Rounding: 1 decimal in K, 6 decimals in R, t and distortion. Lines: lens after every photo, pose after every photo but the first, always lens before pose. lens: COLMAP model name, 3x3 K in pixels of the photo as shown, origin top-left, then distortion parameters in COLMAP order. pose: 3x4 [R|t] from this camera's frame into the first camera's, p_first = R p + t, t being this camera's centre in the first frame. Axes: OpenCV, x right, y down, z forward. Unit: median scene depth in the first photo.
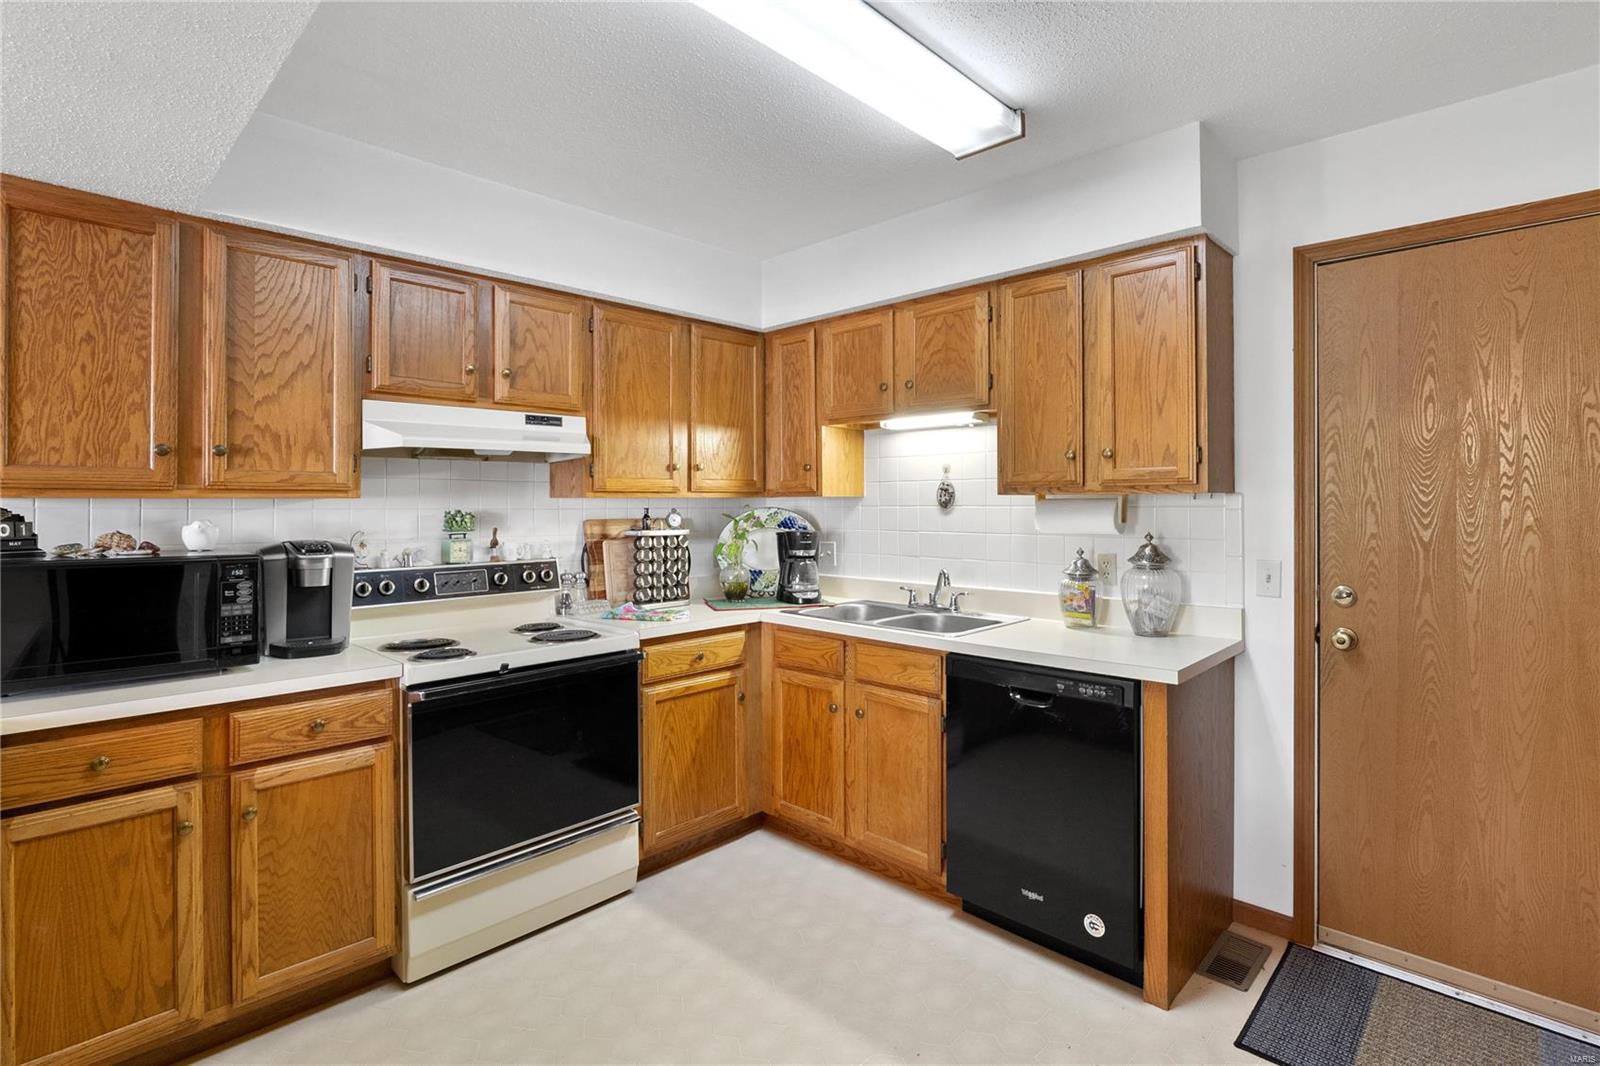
lens RADIAL K [[767.1, 0, 758.2], [0, 767.1, 502.9], [0, 0, 1]] dist [-0.002071, -0.001242]
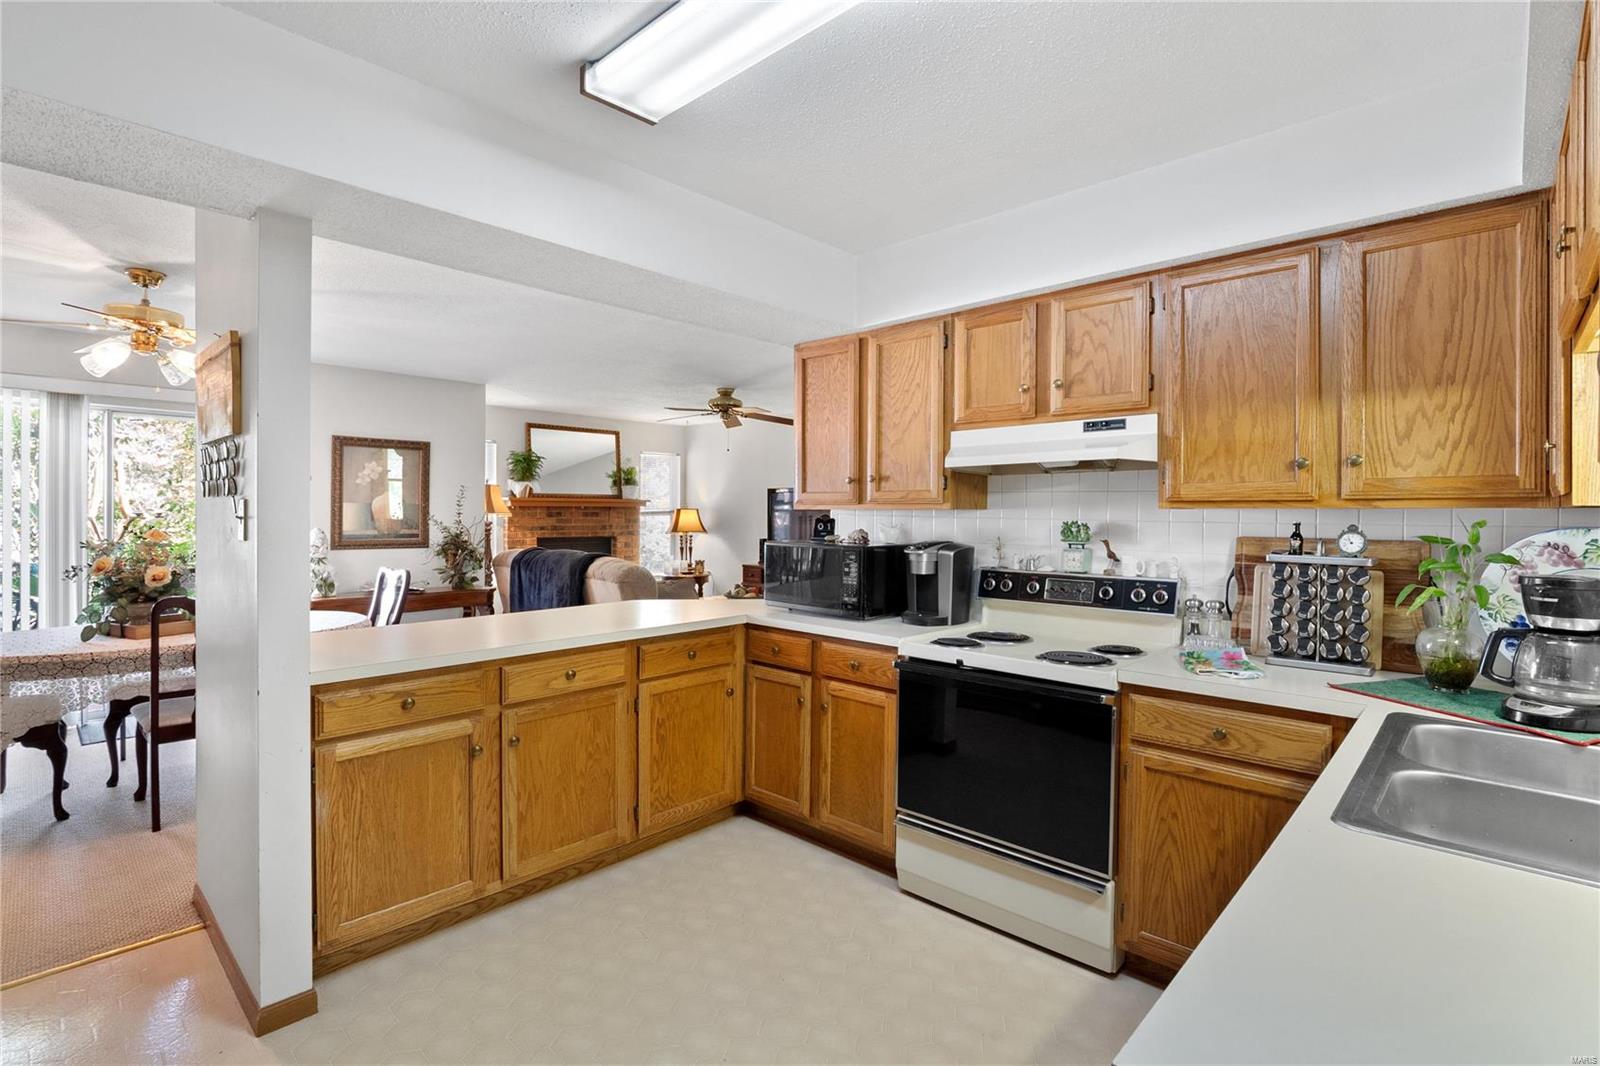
lens RADIAL K [[767.1, 0, 809.5], [0, 767.1, 510.4], [0, 0, 1]] dist [-0.002071, -0.001242]
pose [[0.037078, 0.002536, -0.999309, 0.643389], [-0.004090, 0.999989, 0.002386, -0.005777], [0.999304, 0.003999, 0.037088, 0.624426]]
